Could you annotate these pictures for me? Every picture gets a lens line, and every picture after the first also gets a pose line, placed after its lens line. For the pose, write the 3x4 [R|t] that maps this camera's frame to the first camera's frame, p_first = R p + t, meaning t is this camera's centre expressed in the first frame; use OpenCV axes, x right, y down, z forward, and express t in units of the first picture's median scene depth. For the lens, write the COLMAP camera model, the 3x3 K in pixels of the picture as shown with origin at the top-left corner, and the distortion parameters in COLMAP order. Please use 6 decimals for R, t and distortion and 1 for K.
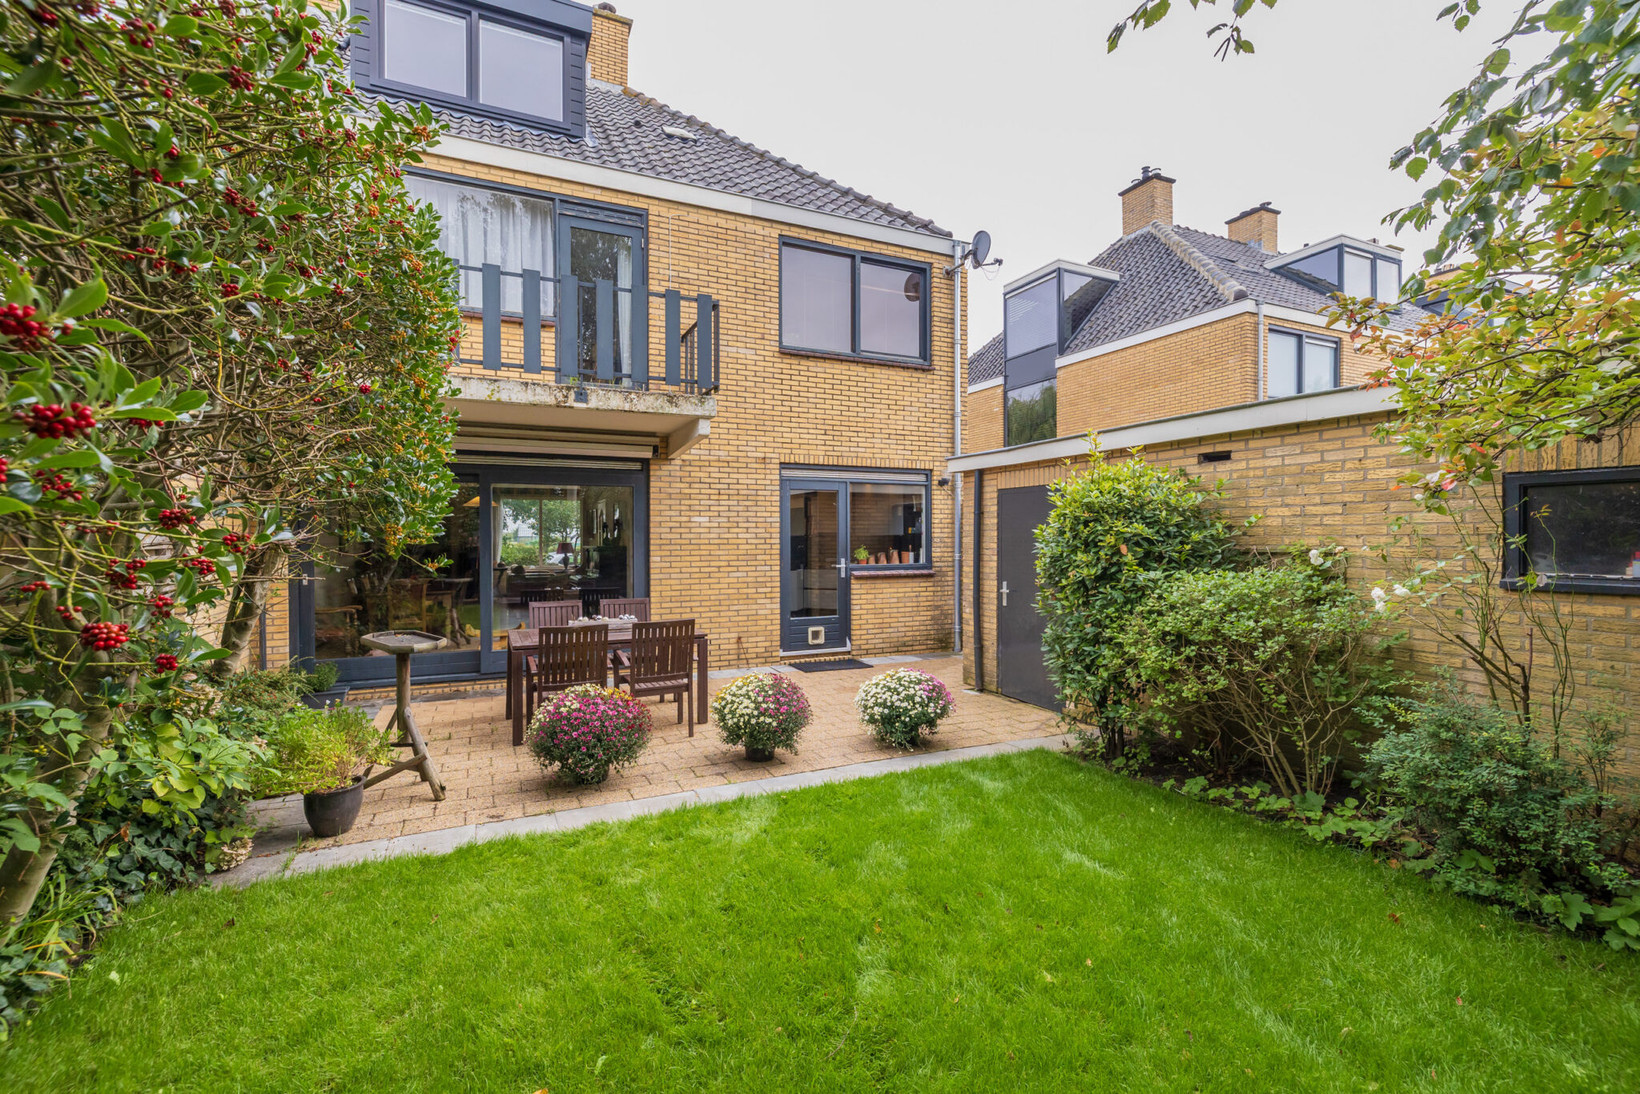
lens RADIAL K [[717.9, 0, 814.5], [0, 717.9, 544.1], [0, 0, 1]] dist [-0.000790, 0.000329]
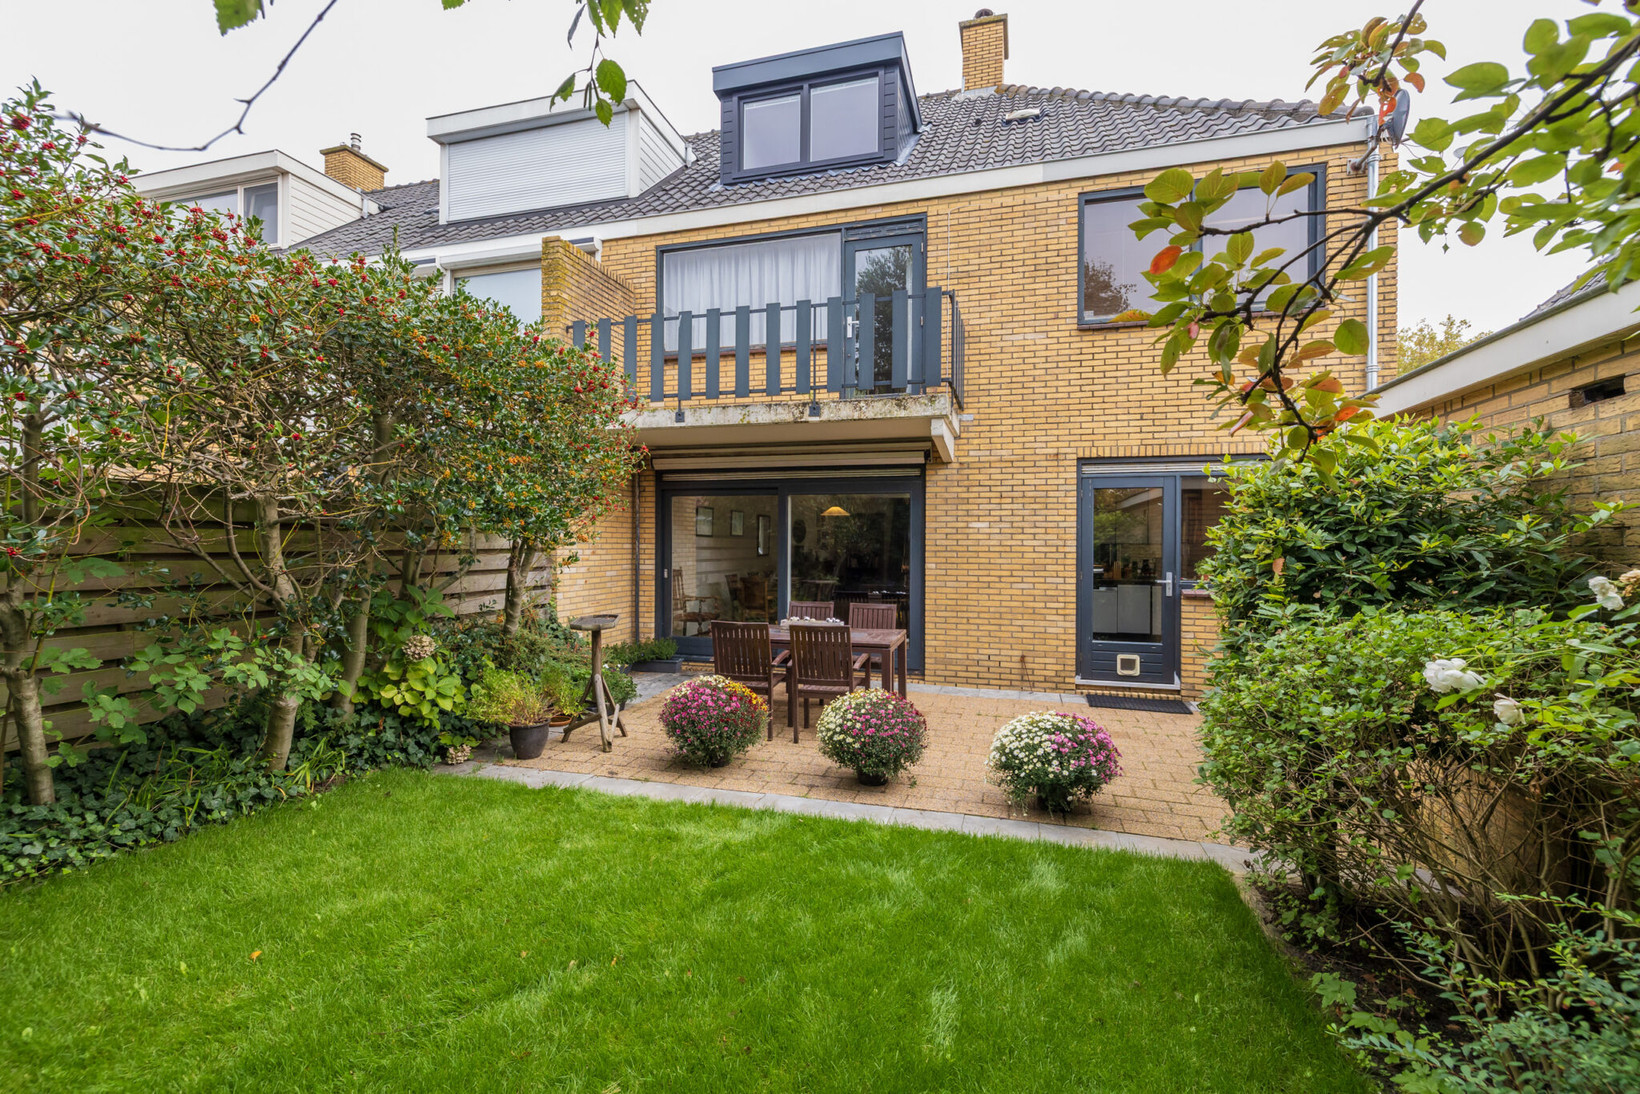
lens RADIAL K [[717.9, 0, 814.5], [0, 717.9, 544.1], [0, 0, 1]] dist [-0.000790, 0.000329]
pose [[0.749715, 0.007450, -0.661718, 0.347087], [-0.014788, 0.999876, -0.005497, -0.001380], [0.661595, 0.013906, 0.749732, 0.182866]]
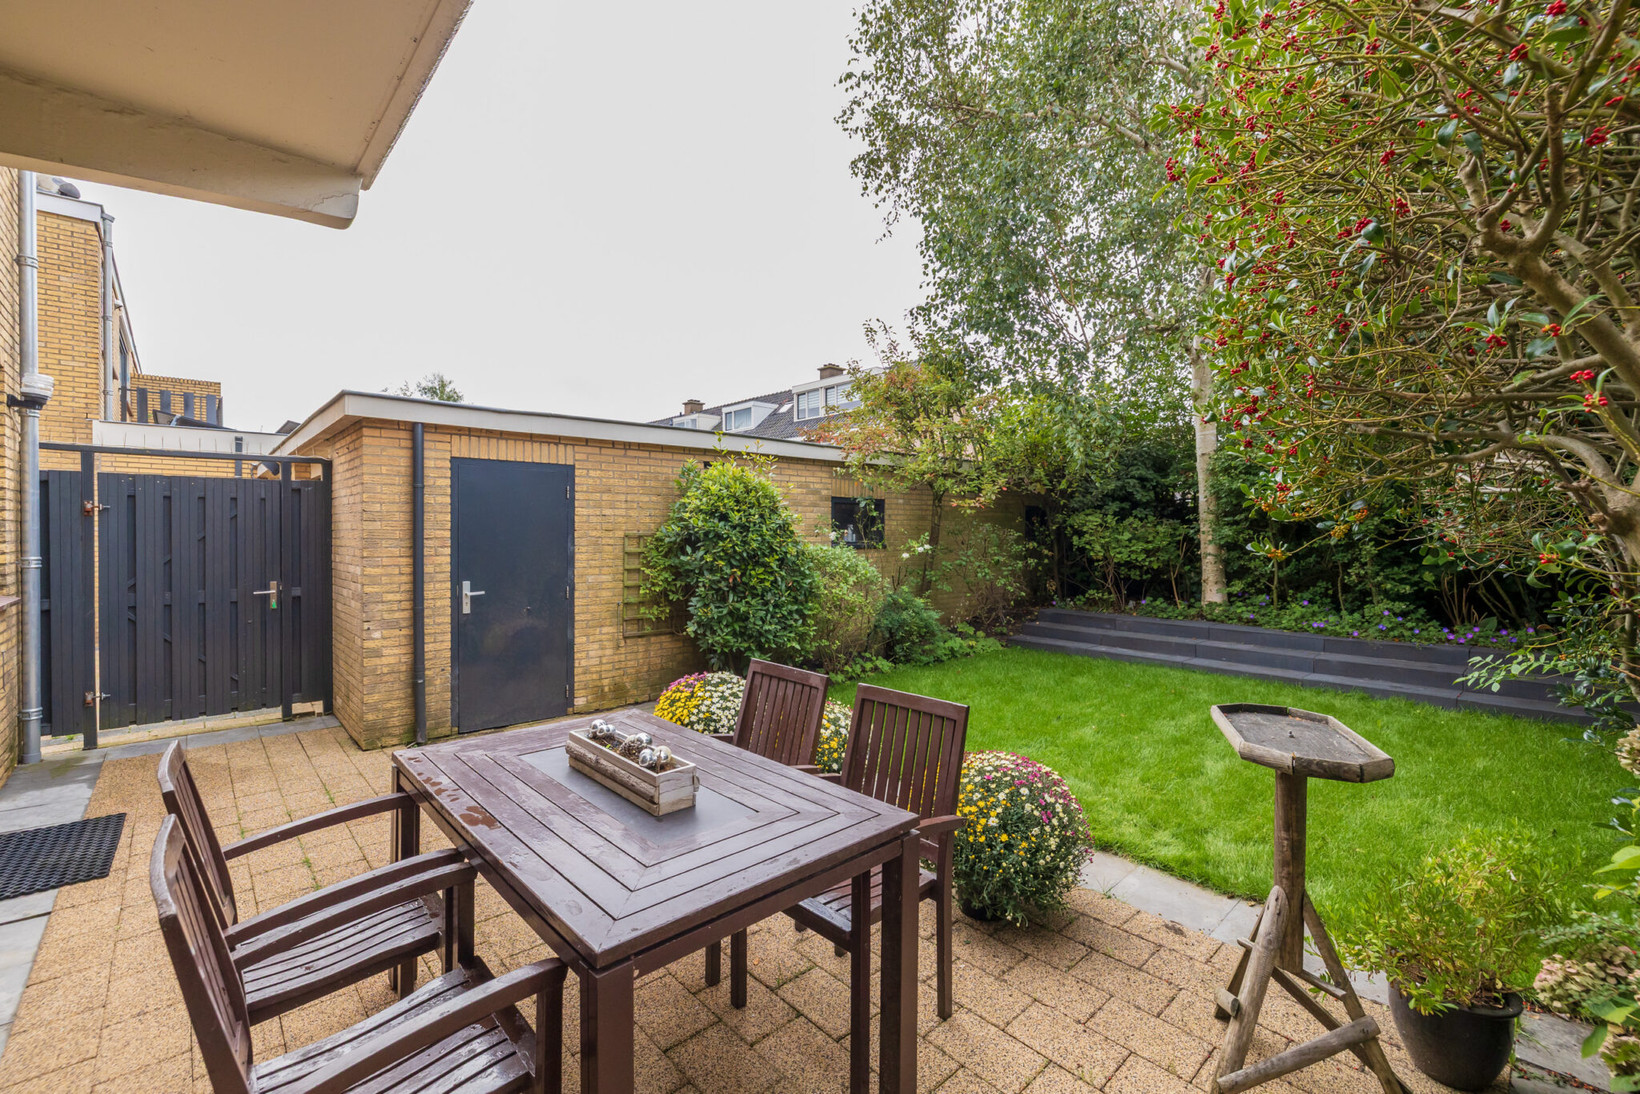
lens RADIAL K [[717.9, 0, 814.5], [0, 717.9, 544.1], [0, 0, 1]] dist [-0.000790, 0.000329]
pose [[-0.308543, -0.014004, 0.951107, -0.559584], [0.008499, 0.999811, 0.017478, 0.003119], [-0.951172, 0.013476, -0.308366, 0.876389]]
